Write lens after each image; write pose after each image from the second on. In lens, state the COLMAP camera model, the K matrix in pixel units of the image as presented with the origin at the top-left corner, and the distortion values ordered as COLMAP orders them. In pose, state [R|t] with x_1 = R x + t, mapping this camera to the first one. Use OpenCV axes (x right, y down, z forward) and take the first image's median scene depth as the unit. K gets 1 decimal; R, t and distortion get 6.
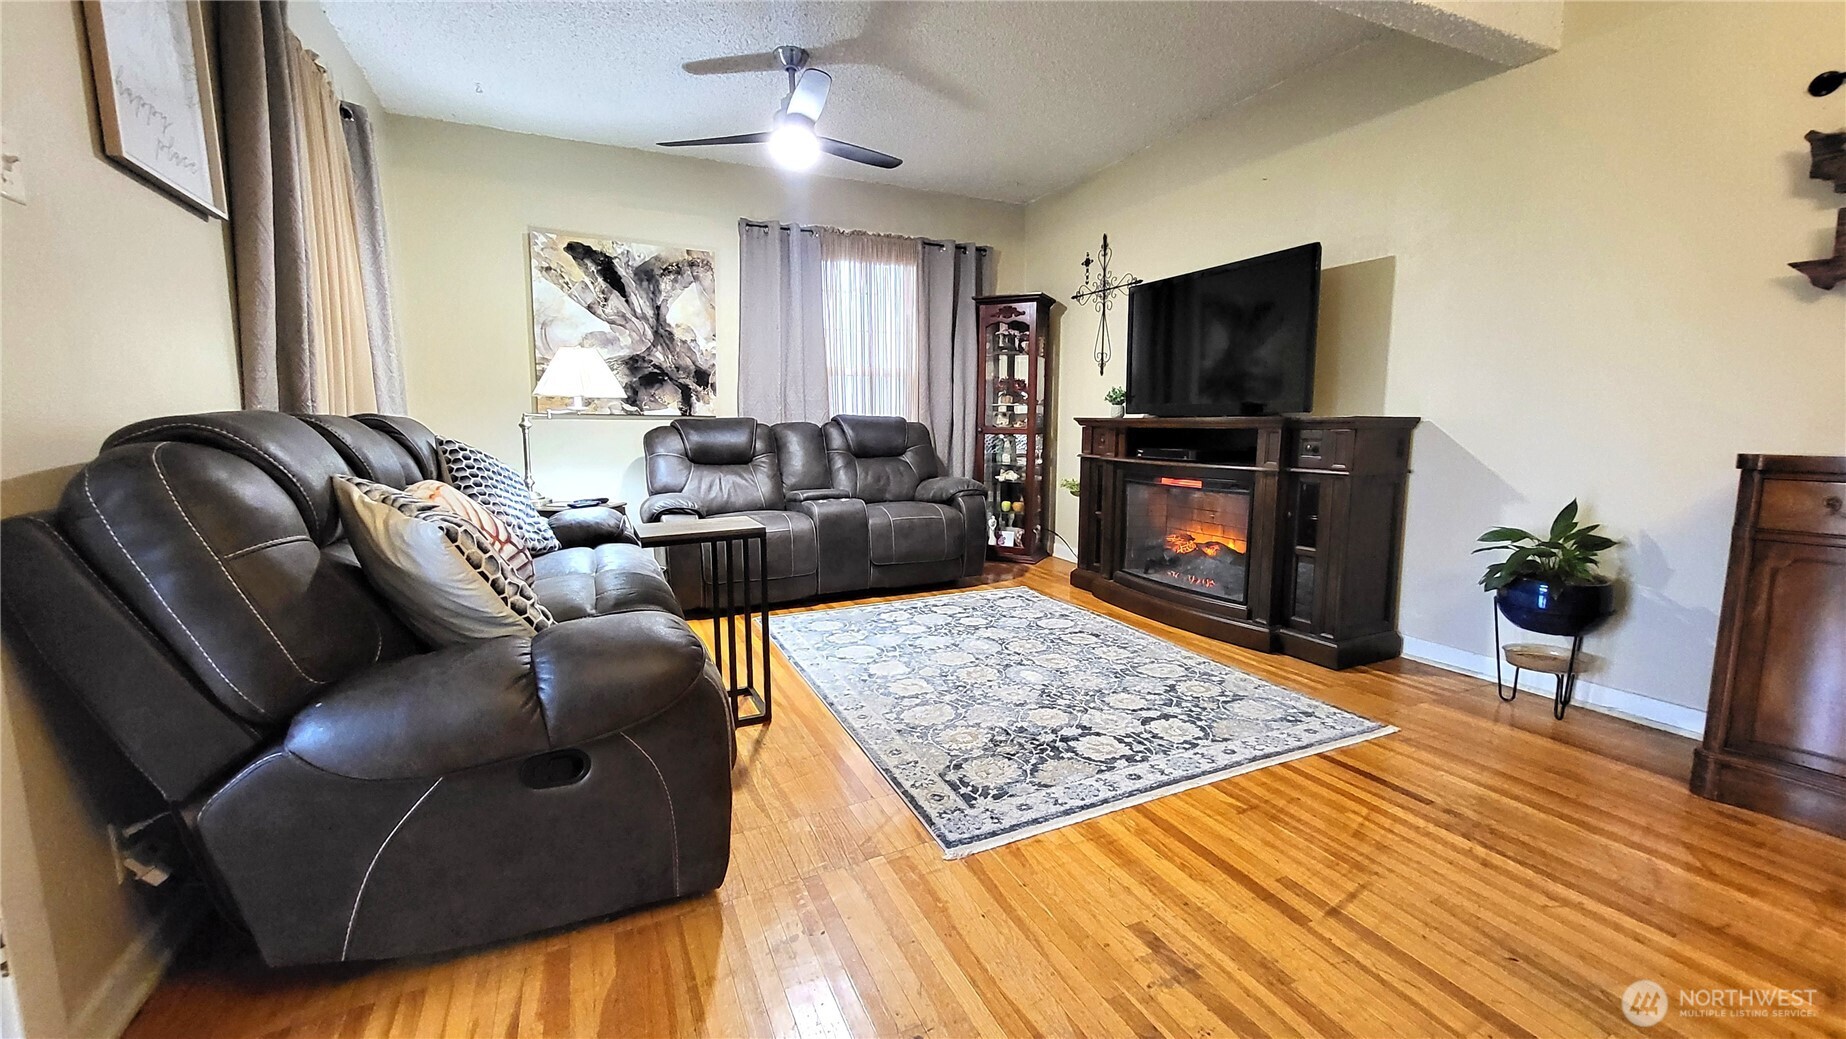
lens RADIAL K [[724.6, 0, 920.0], [0, 724.6, 506.0], [0, 0, 1]] dist [0.004009, -0.000098]
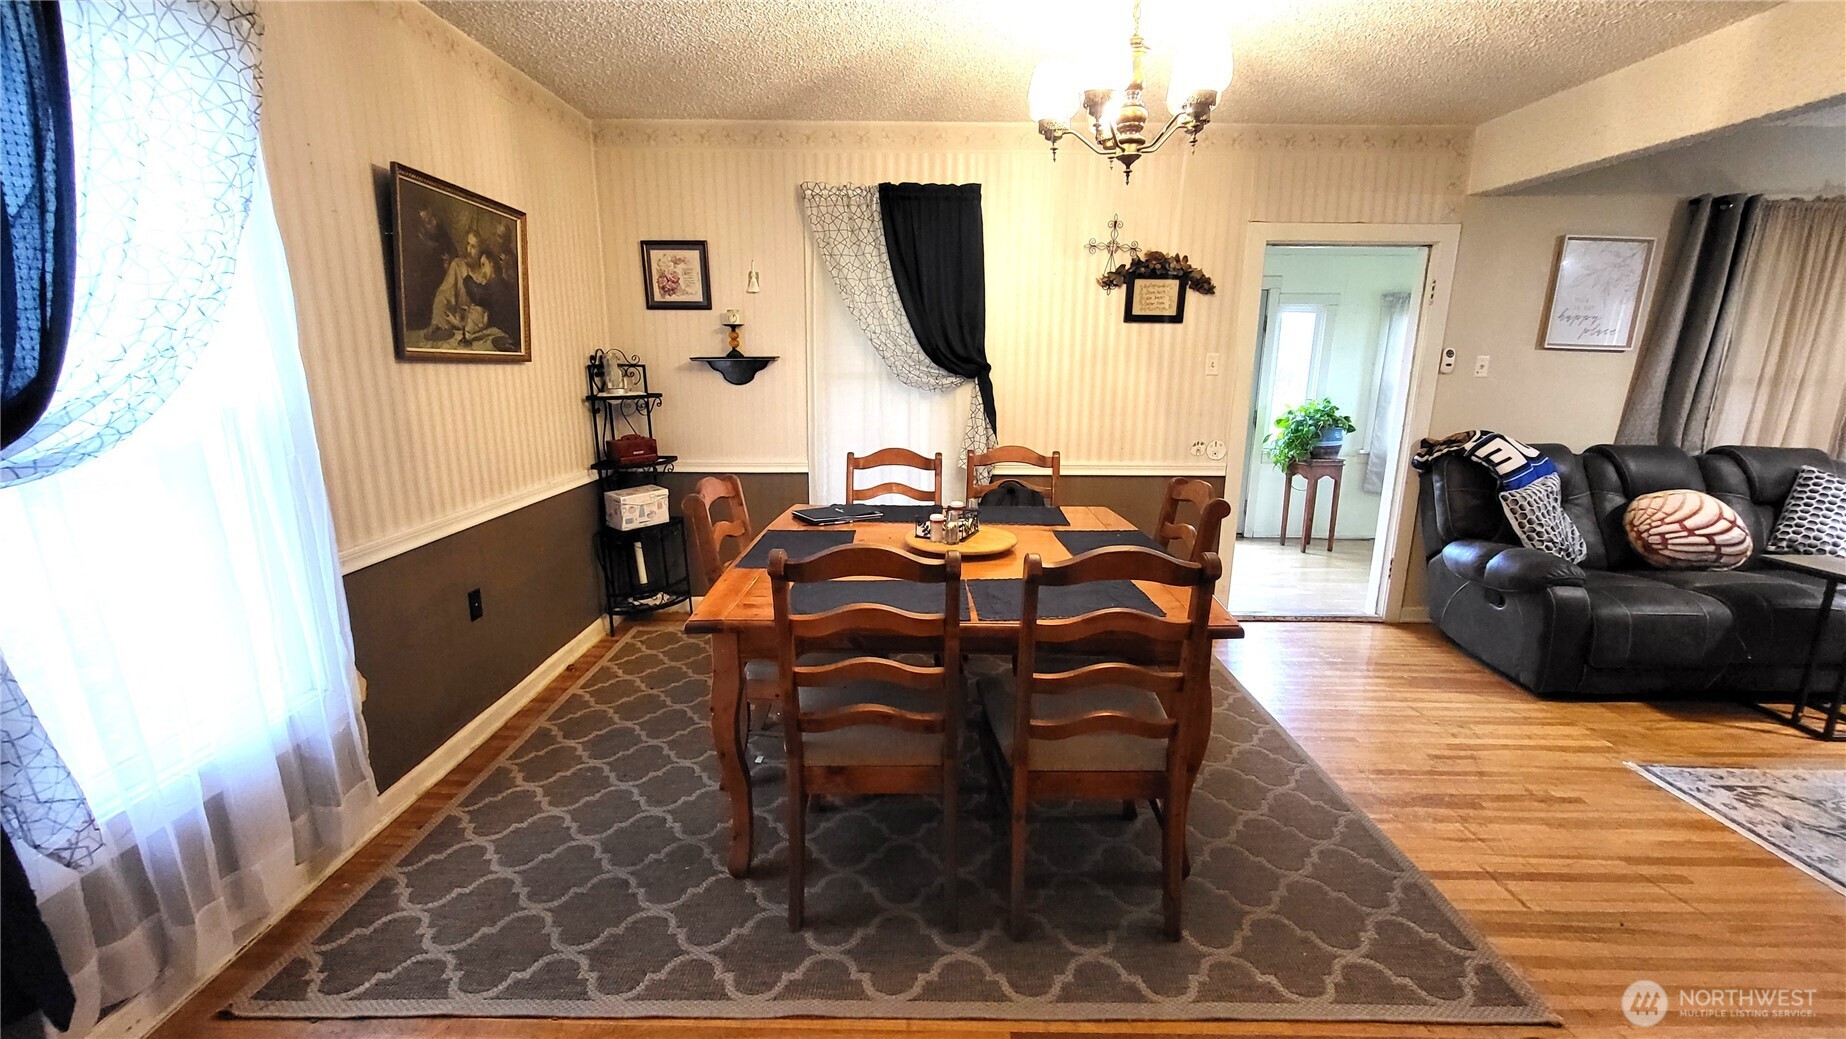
lens RADIAL K [[724.6, 0, 912.7], [0, 724.6, 518.4], [0, 0, 1]] dist [0.004009, -0.000098]
pose [[-0.439581, 0.209982, -0.873313, 1.852540], [-0.109658, 0.952470, 0.284211, -0.291699], [0.891484, 0.220699, -0.395662, 0.098326]]
